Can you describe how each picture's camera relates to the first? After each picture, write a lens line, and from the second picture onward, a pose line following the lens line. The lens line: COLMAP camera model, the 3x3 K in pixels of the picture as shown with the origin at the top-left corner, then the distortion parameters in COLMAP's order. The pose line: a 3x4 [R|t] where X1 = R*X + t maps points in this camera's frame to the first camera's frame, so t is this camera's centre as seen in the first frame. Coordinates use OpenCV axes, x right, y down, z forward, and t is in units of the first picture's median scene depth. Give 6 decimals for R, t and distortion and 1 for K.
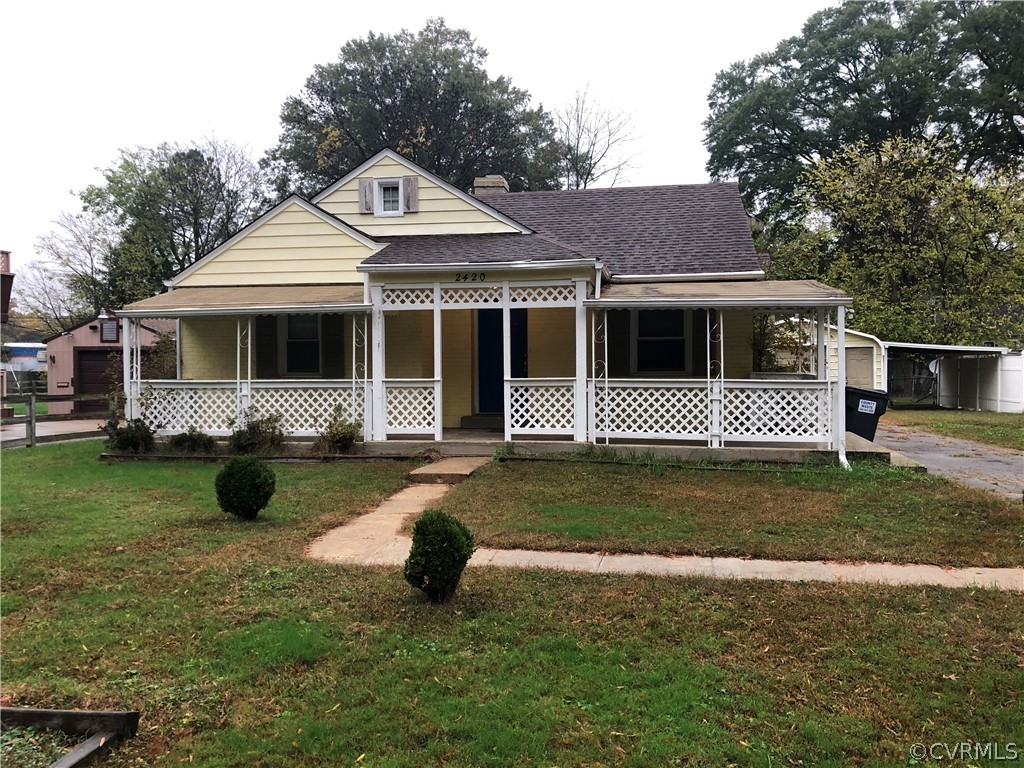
lens RADIAL K [[836.8, 0, 512.4], [0, 836.8, 383.4], [0, 0, 1]] dist [0.007988, 0.007509]
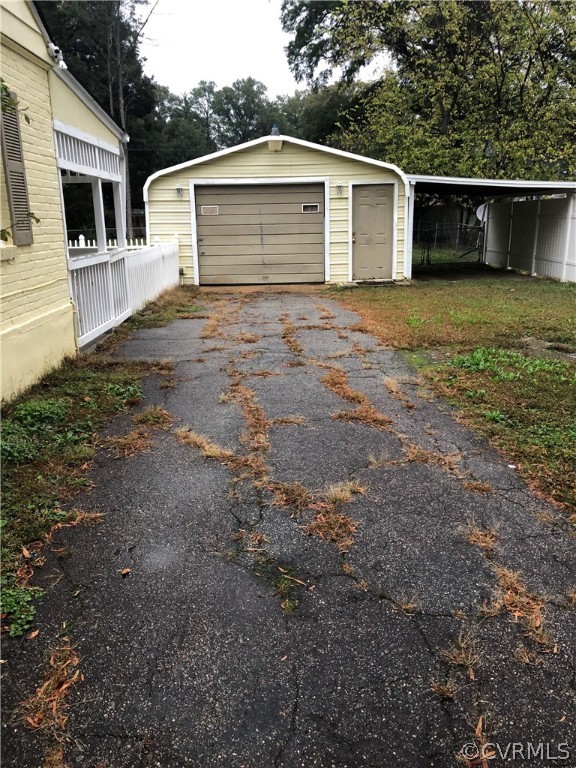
lens RADIAL K [[627.6, 0, 288.1], [0, 627.6, 383.1], [0, 0, 1]] dist [0.007988, 0.007509]
pose [[0.985991, -0.058521, 0.156197, 0.260086], [0.019769, 0.970832, 0.238944, -0.010830], [-0.165624, -0.232508, 0.958388, 0.500389]]
